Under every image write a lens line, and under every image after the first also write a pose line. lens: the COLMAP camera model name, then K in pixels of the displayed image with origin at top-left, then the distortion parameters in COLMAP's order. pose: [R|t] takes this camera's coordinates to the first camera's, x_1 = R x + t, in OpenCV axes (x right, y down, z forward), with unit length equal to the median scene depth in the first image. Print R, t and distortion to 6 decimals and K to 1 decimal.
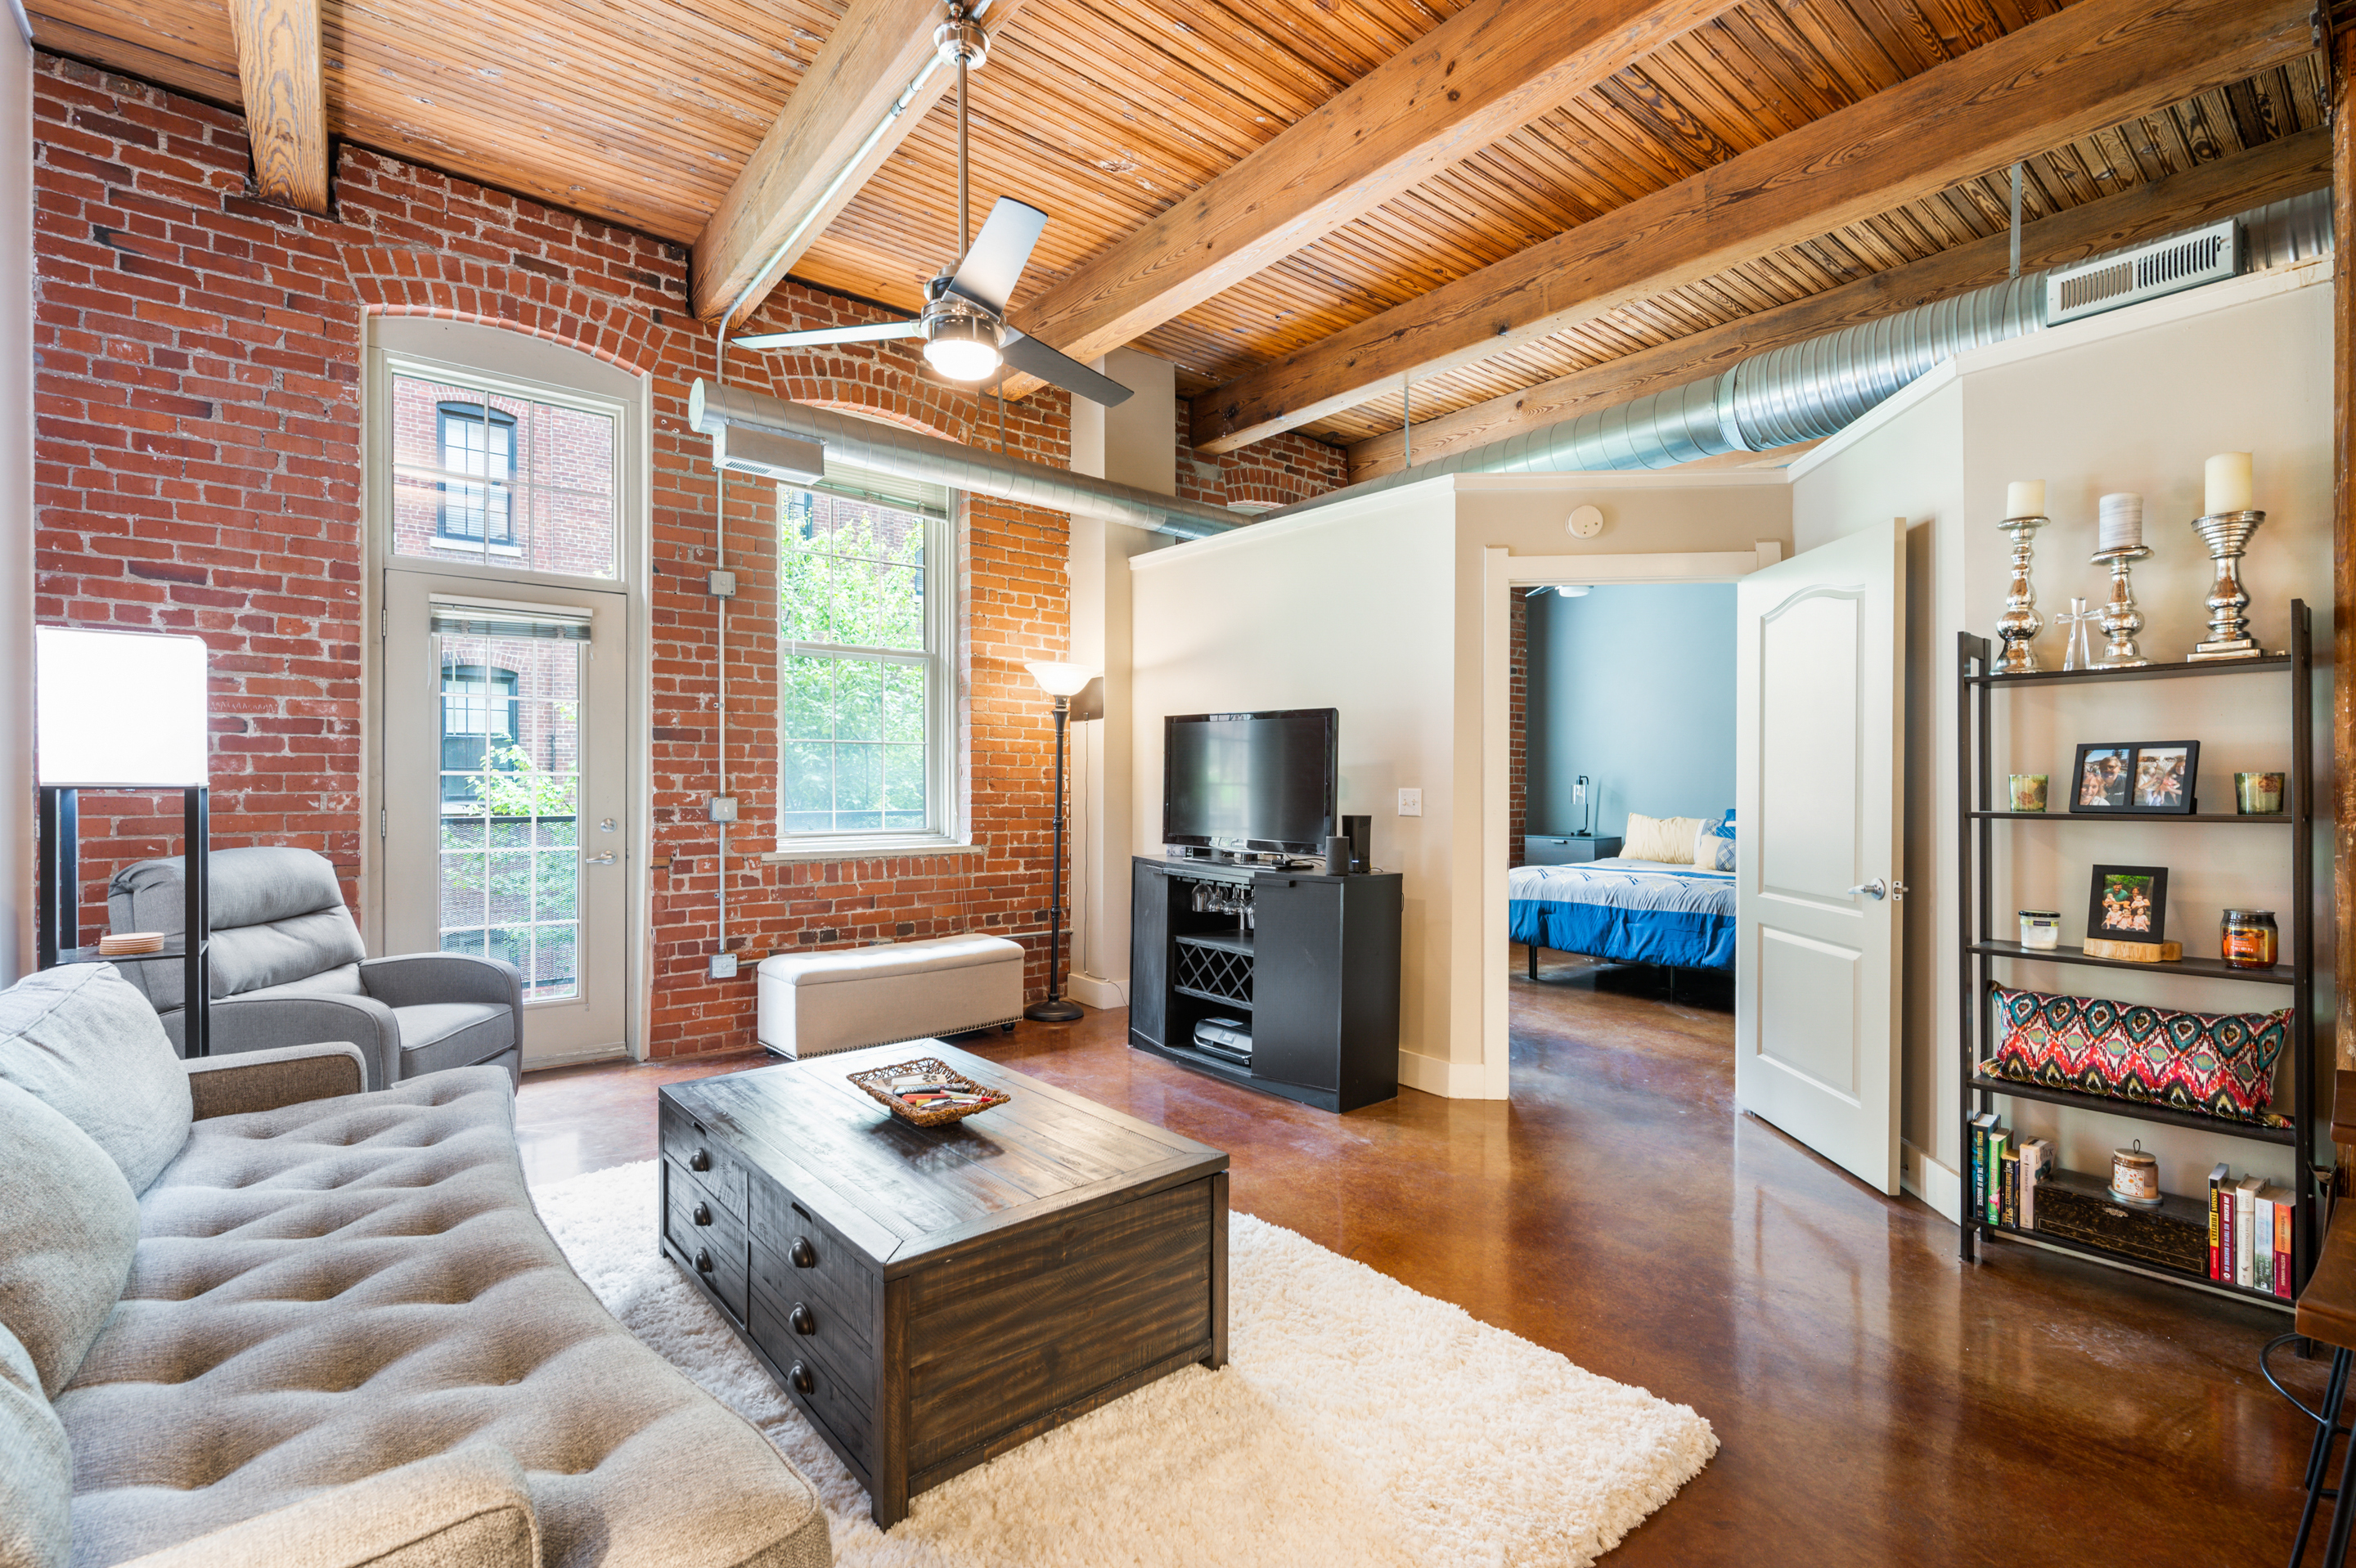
lens RADIAL K [[1038.5, 0, 1185.6], [0, 1038.5, 790.4], [0, 0, 1]] dist [-0.005350, 0.000914]
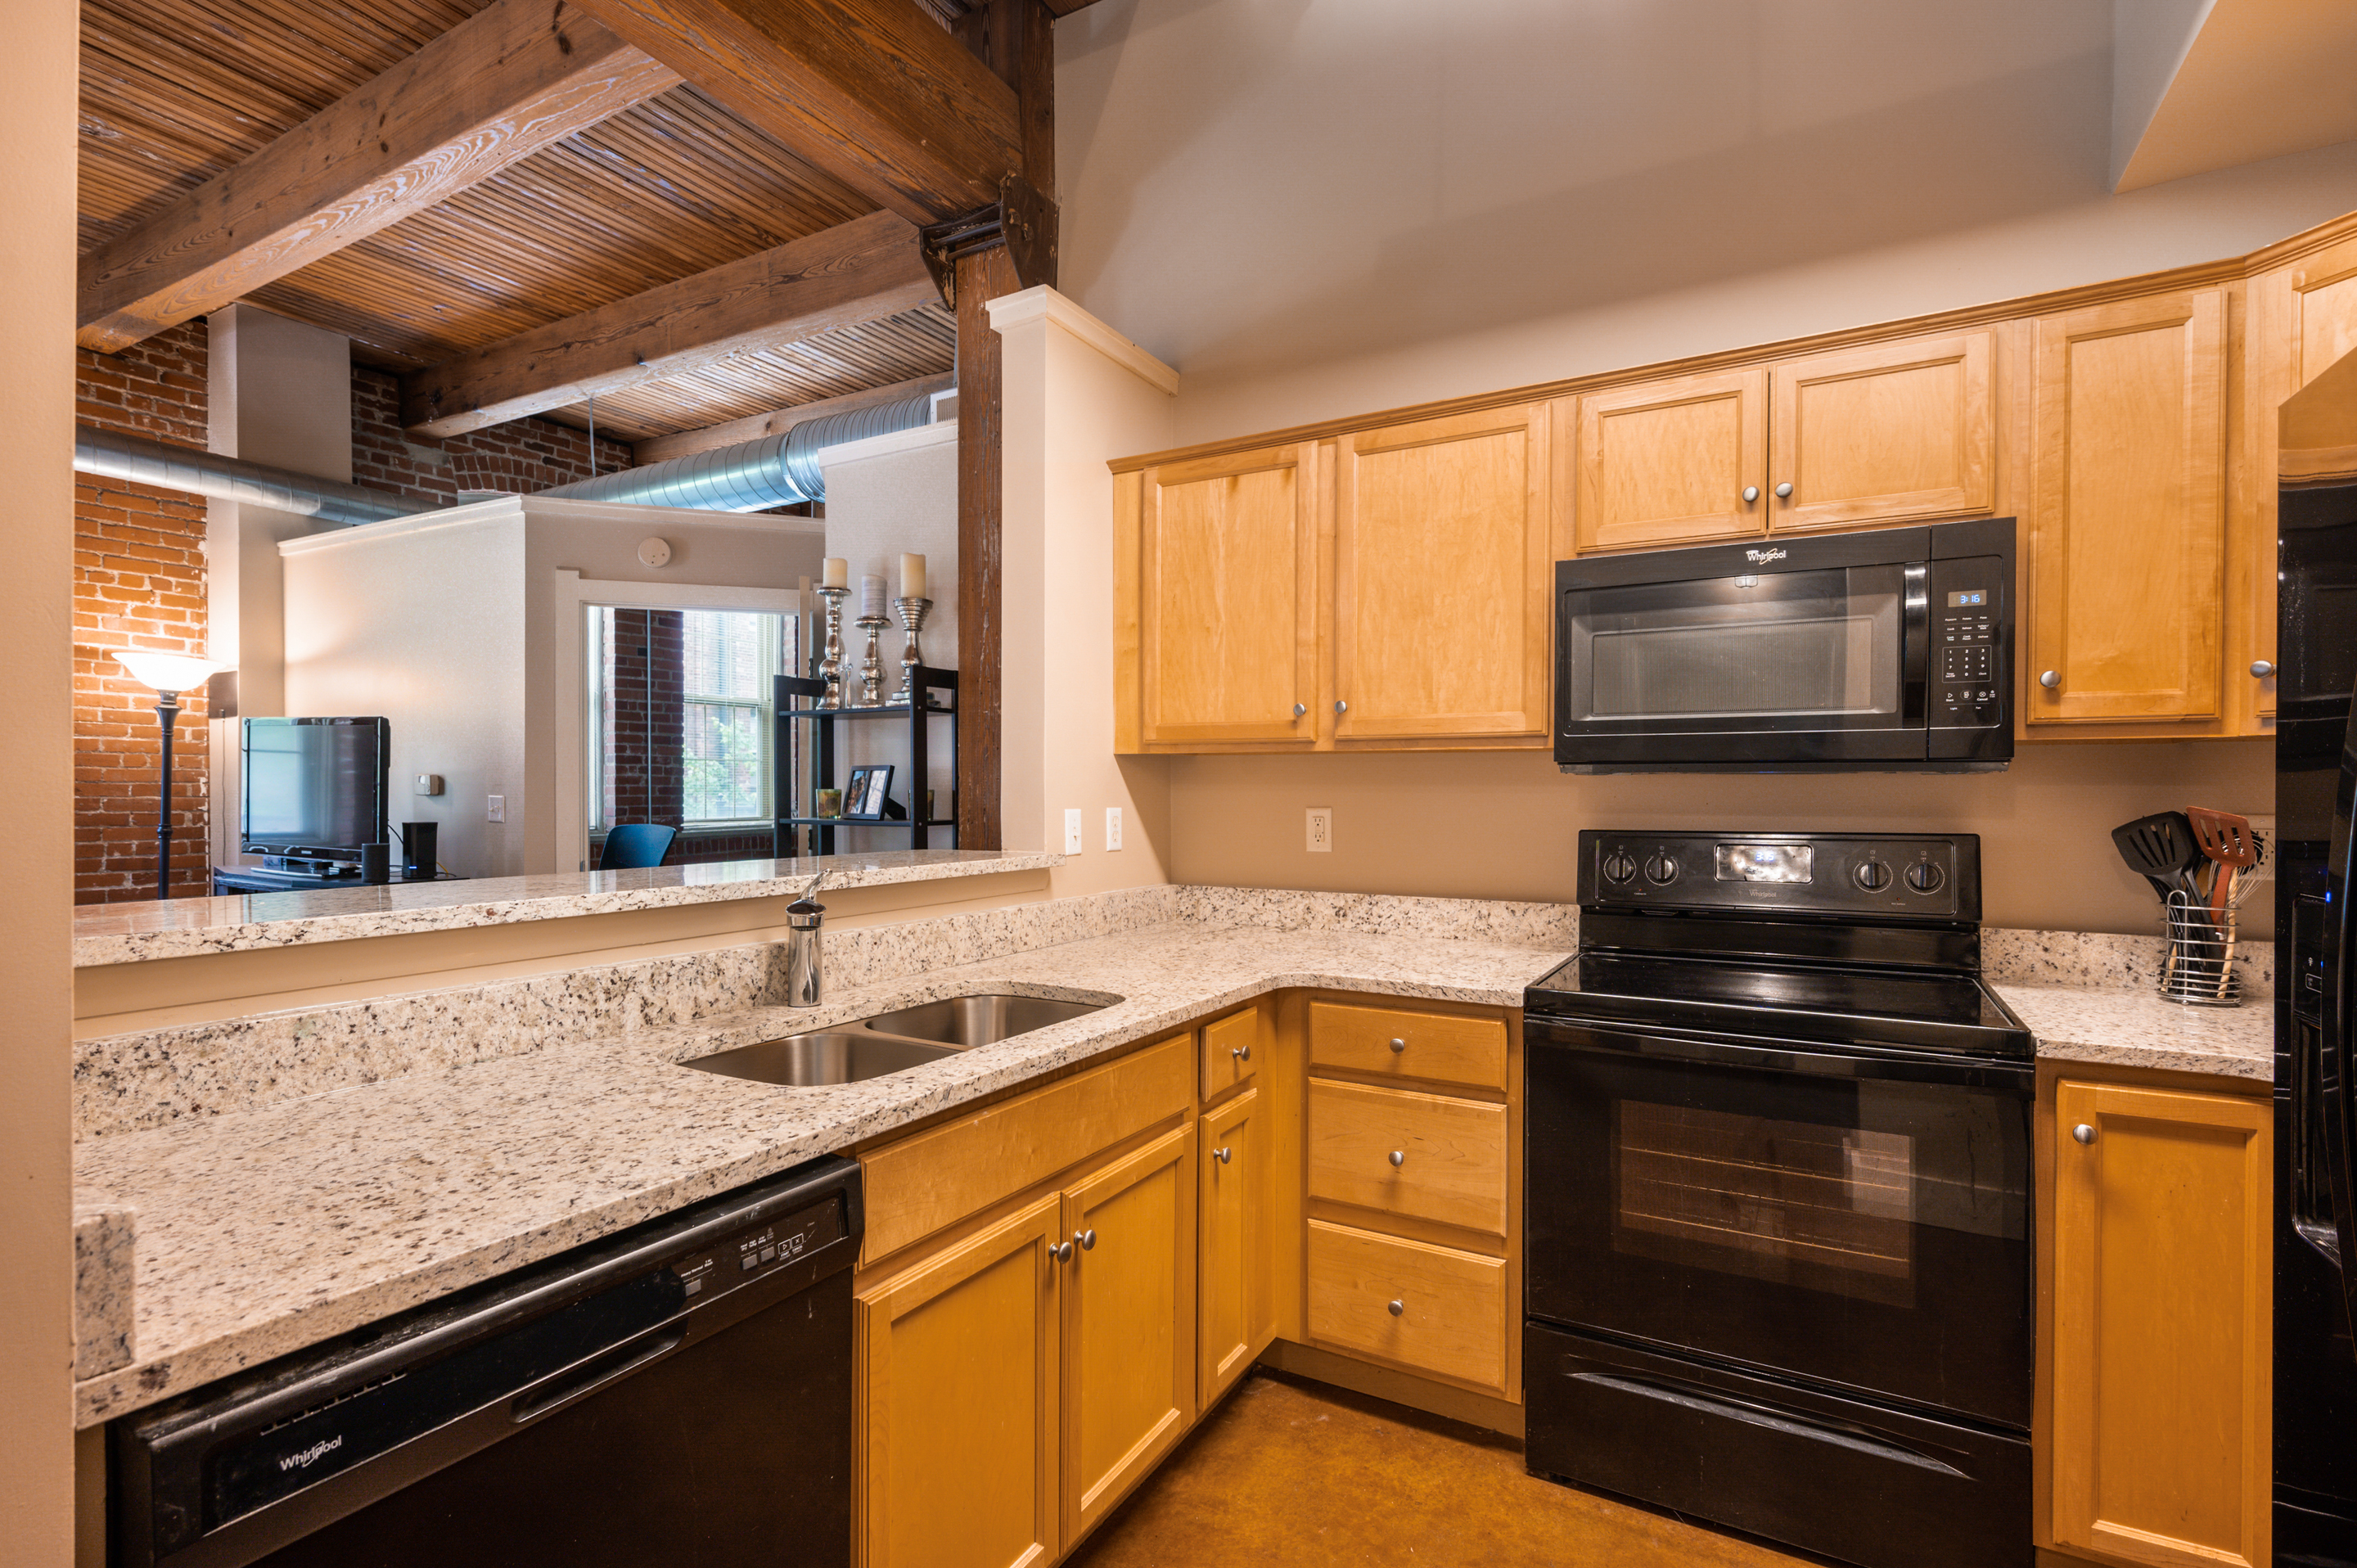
lens RADIAL K [[1080.7, 0, 1187.9], [0, 1080.7, 799.0], [0, 0, 1]] dist [0.002067, -0.001907]
pose [[0.930488, -0.001473, 0.366319, 0.429869], [-0.002414, 0.999946, 0.010152, -0.010033], [-0.366314, -0.010331, 0.930434, -0.237927]]
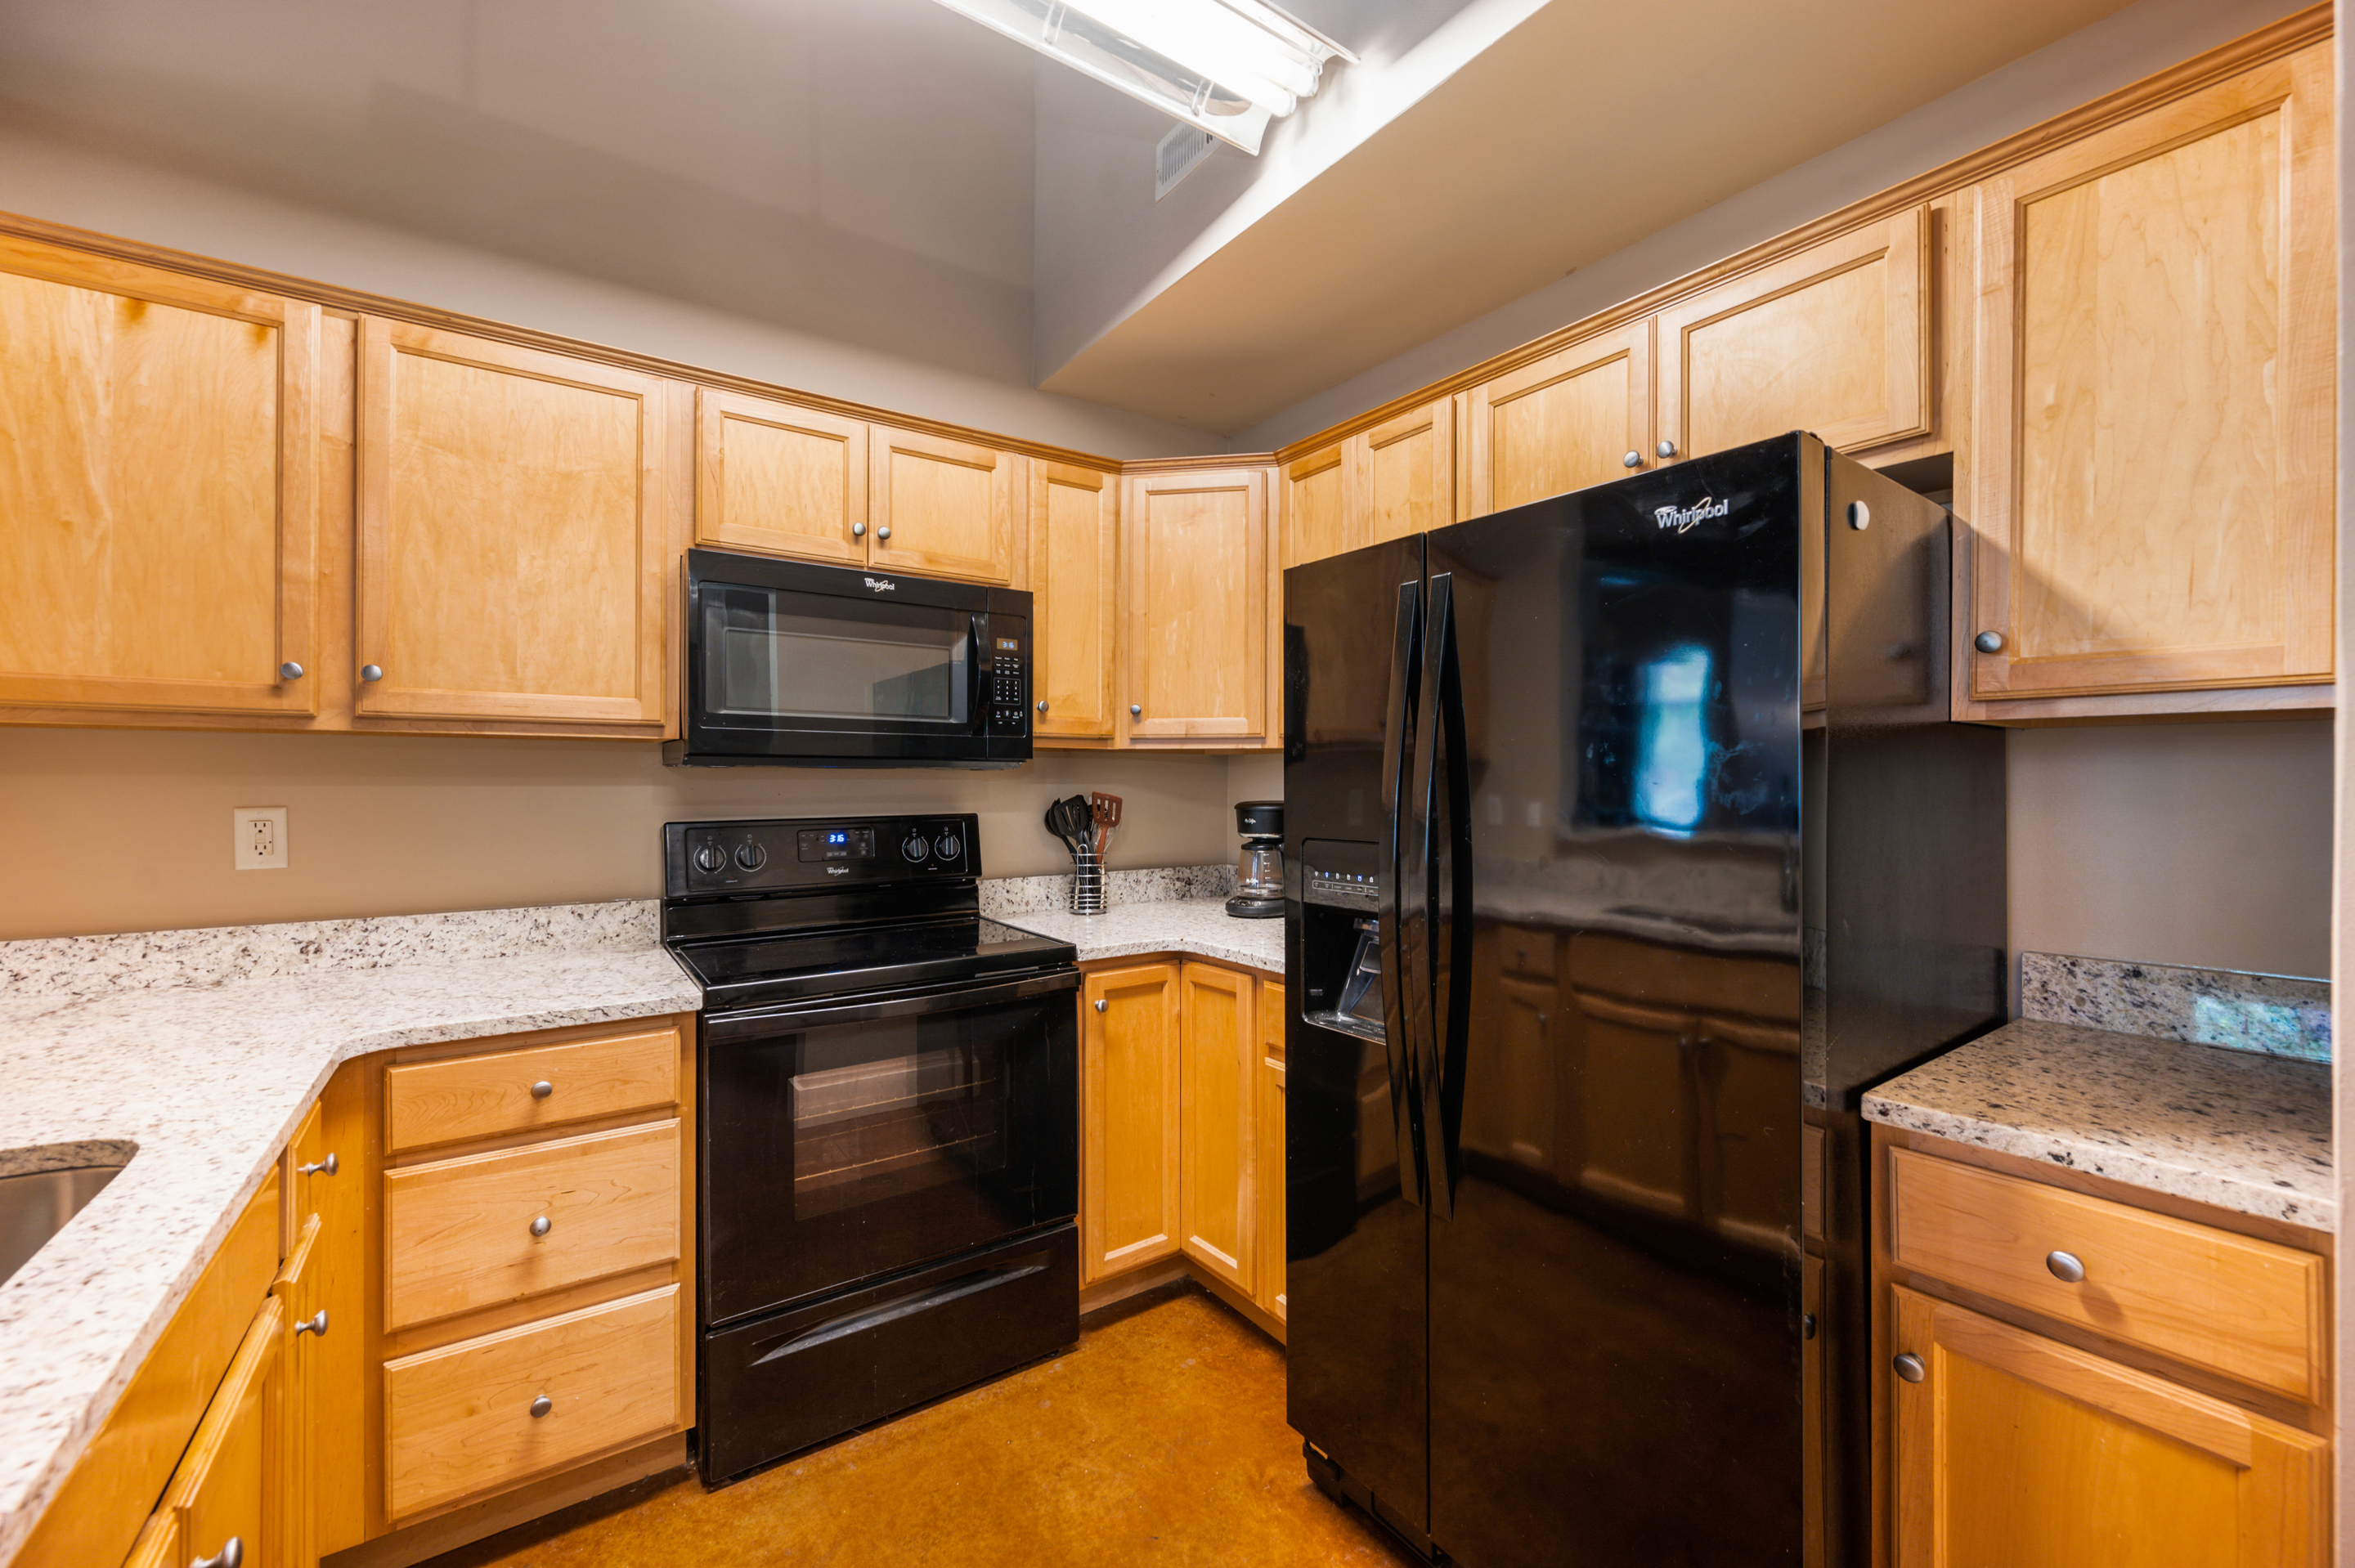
lens RADIAL K [[937.1, 0, 1185.3], [0, 937.1, 786.1], [0, 0, 1]] dist [-0.003923, -0.000621]
pose [[0.071457, -0.001607, 0.997442, 0.367397], [0.000922, 0.999998, 0.001545, -0.008167], [-0.997443, 0.000809, 0.071458, -0.091547]]
